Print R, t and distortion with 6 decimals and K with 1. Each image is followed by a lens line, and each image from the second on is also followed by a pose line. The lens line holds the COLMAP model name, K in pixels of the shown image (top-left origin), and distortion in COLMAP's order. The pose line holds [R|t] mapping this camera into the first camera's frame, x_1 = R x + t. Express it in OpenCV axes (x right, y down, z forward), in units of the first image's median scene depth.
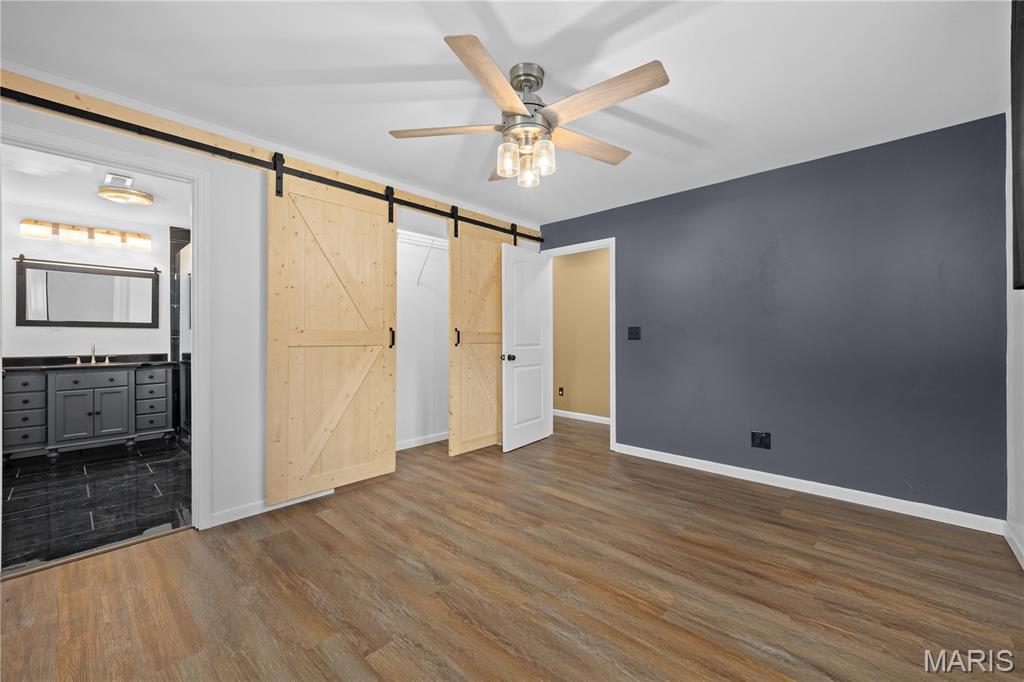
lens RADIAL K [[412.7, 0, 512.9], [0, 412.7, 336.8], [0, 0, 1]] dist [0.002109, 0.000887]
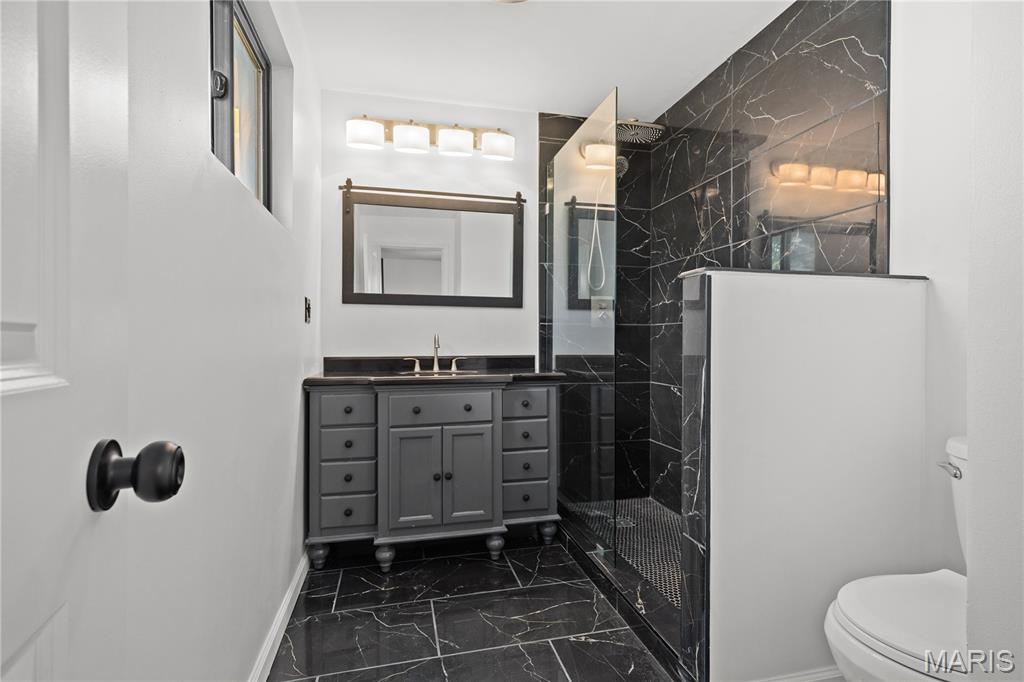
lens RADIAL K [[496.9, 0, 512.1], [0, 496.9, 342.3], [0, 0, 1]] dist [0.000185, 0.000006]
pose [[0.829530, 0.003790, -0.558450, -0.570363], [-0.002095, 0.999991, 0.003674, 0.023700], [0.558459, -0.001878, 0.829530, 0.517995]]
